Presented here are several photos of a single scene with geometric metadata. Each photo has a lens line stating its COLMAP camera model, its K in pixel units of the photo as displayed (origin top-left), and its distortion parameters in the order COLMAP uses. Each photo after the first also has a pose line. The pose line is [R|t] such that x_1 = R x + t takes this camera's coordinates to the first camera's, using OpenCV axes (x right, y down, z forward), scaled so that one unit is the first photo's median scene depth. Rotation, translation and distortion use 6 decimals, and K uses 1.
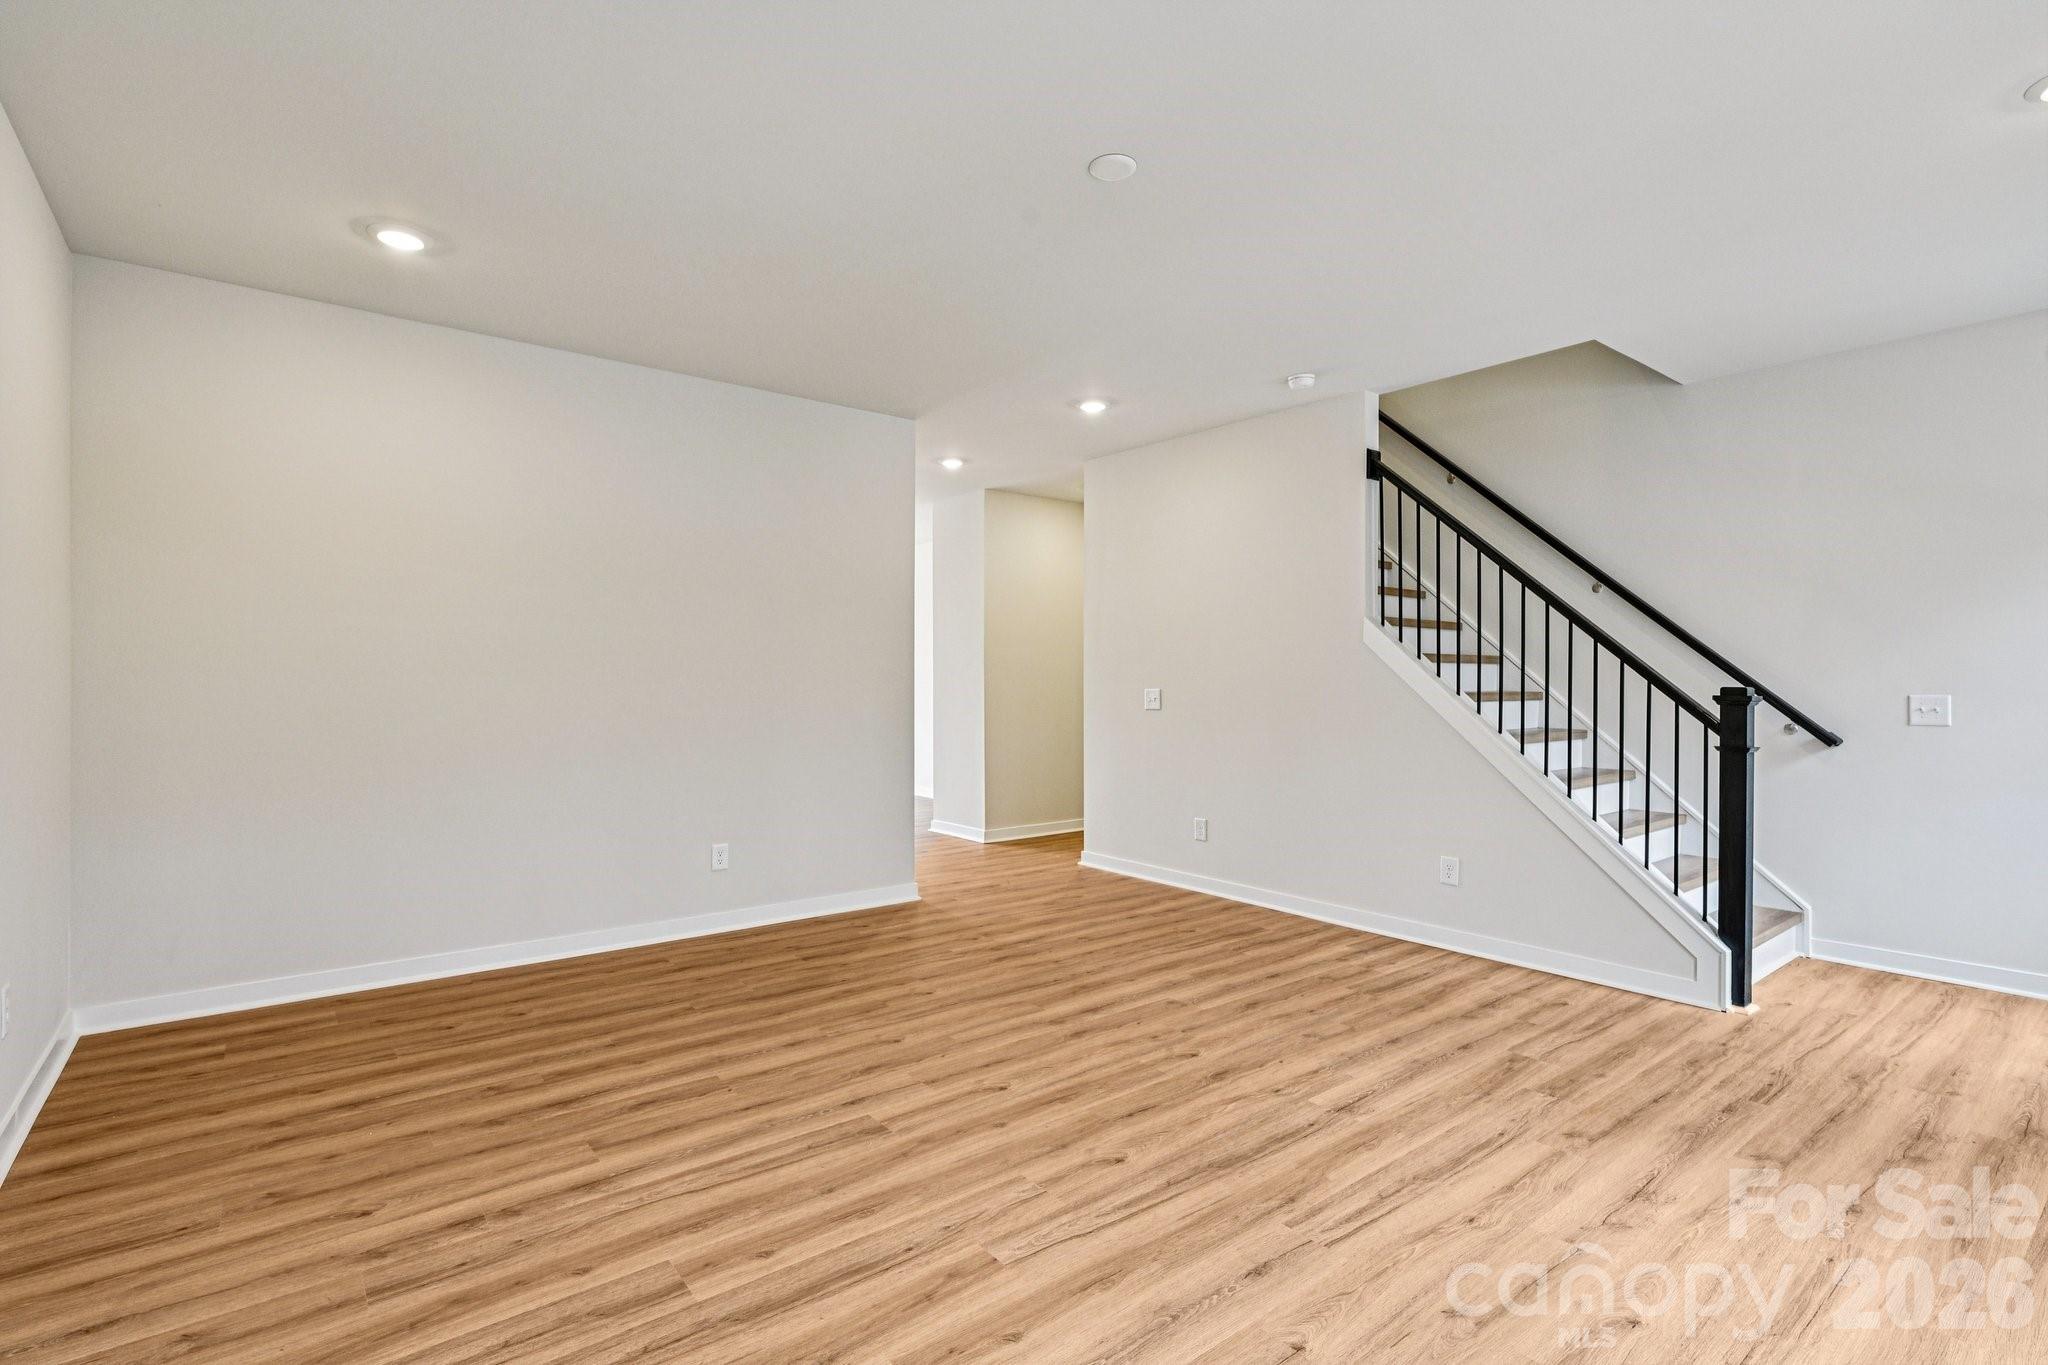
lens RADIAL K [[964.8, 0, 1015.9], [0, 964.8, 680.0], [0, 0, 1]] dist [-0.033584, -0.000099]
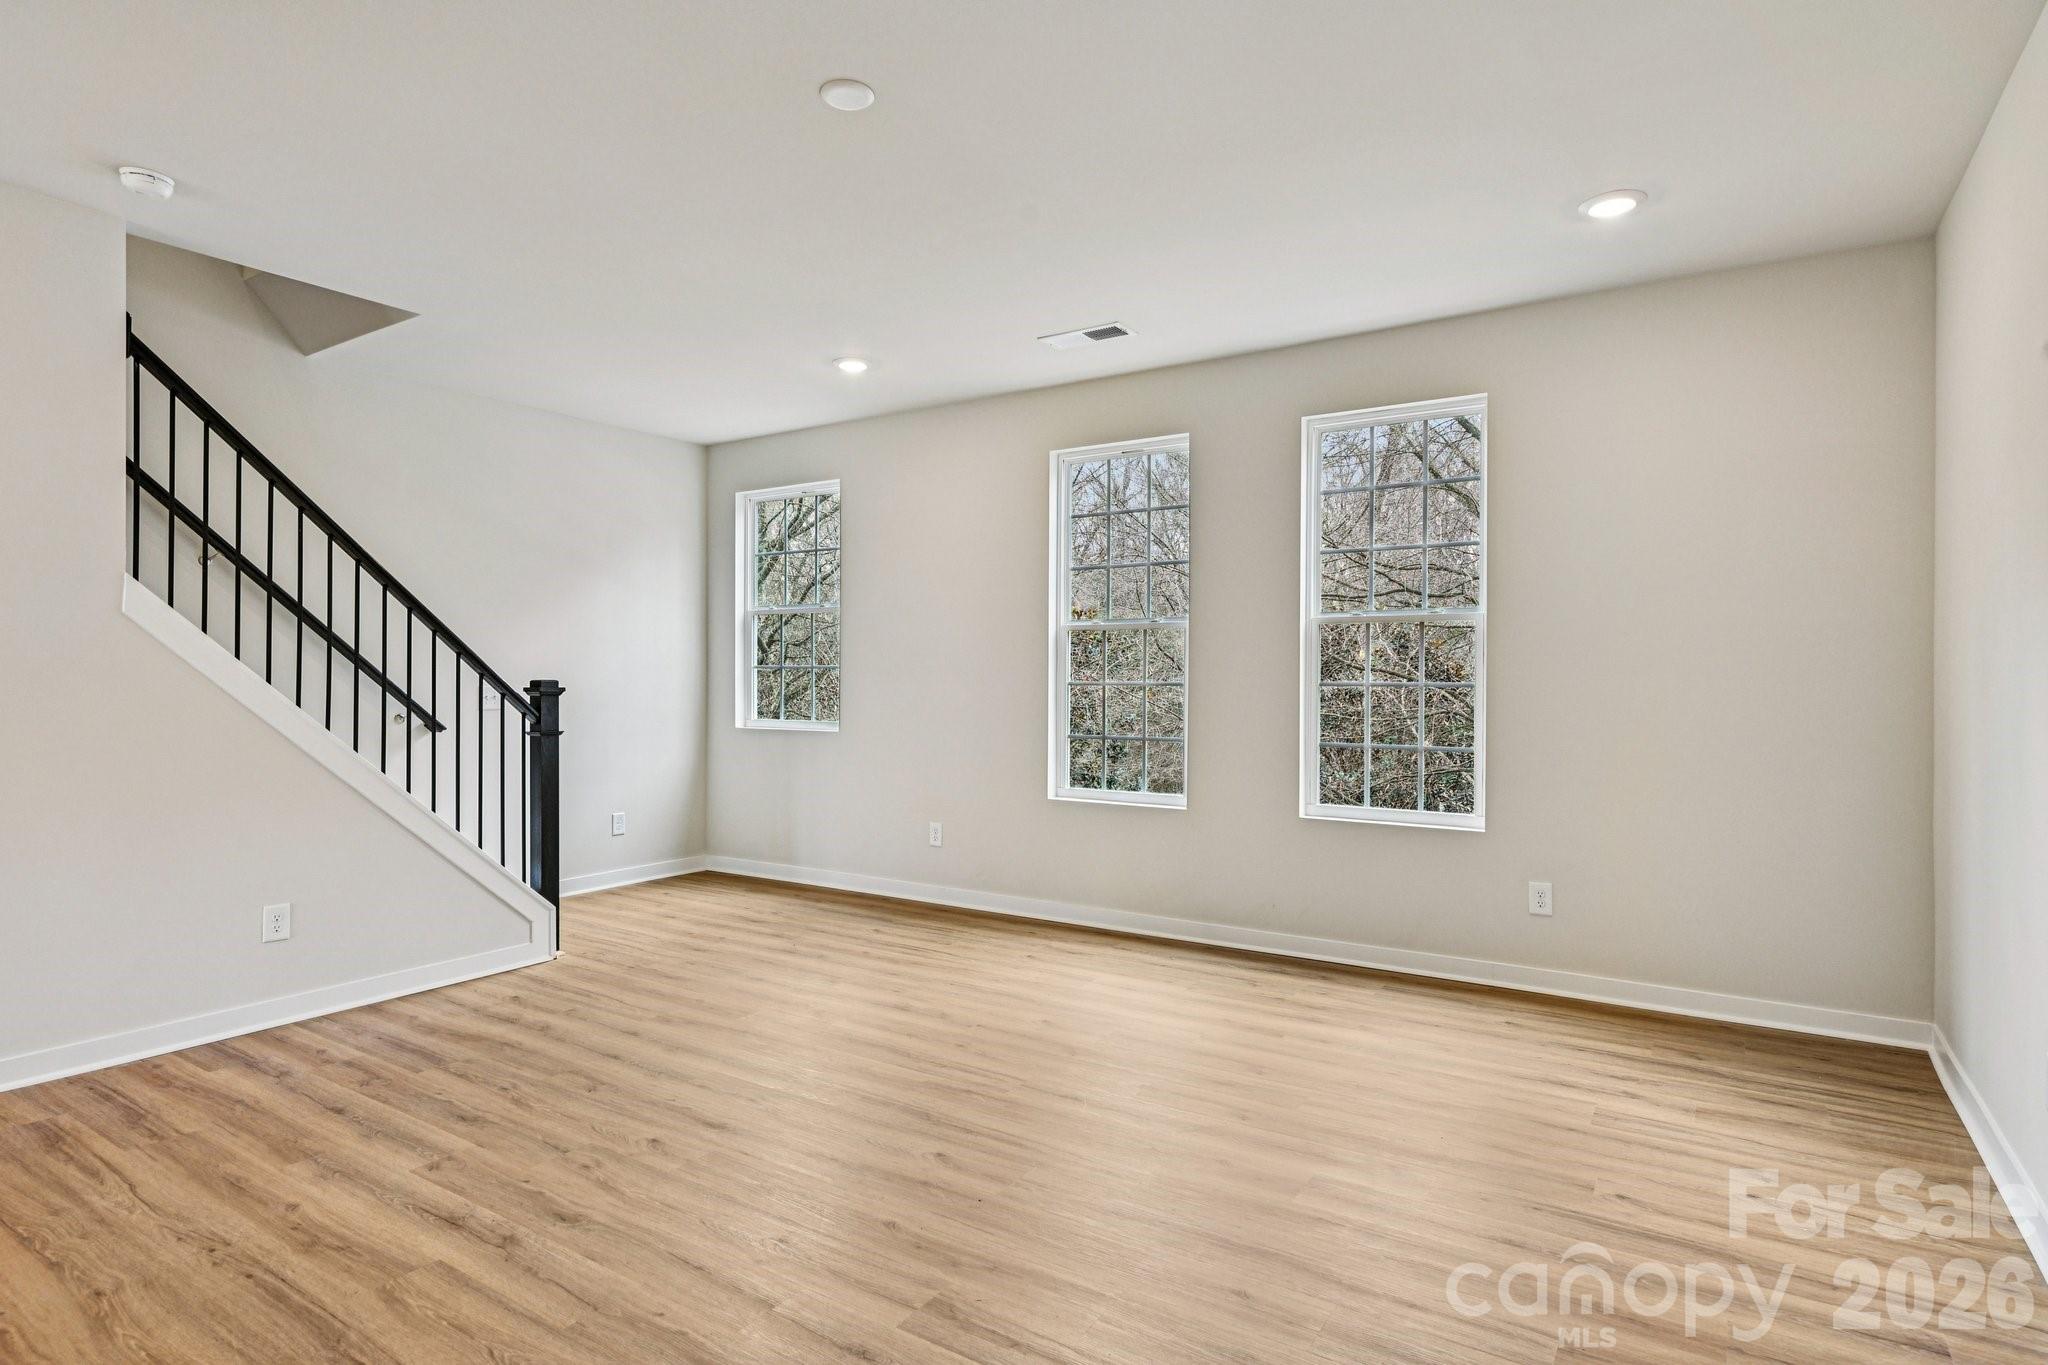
lens RADIAL K [[1107.1, 0, 968.4], [0, 1107.1, 676.4], [0, 0, 1]] dist [0.000203, -0.000519]
pose [[-0.301659, -0.003144, 0.953411, -0.661505], [0.002278, 0.999989, 0.004019, -0.001297], [-0.953413, 0.003384, -0.301648, 0.871498]]
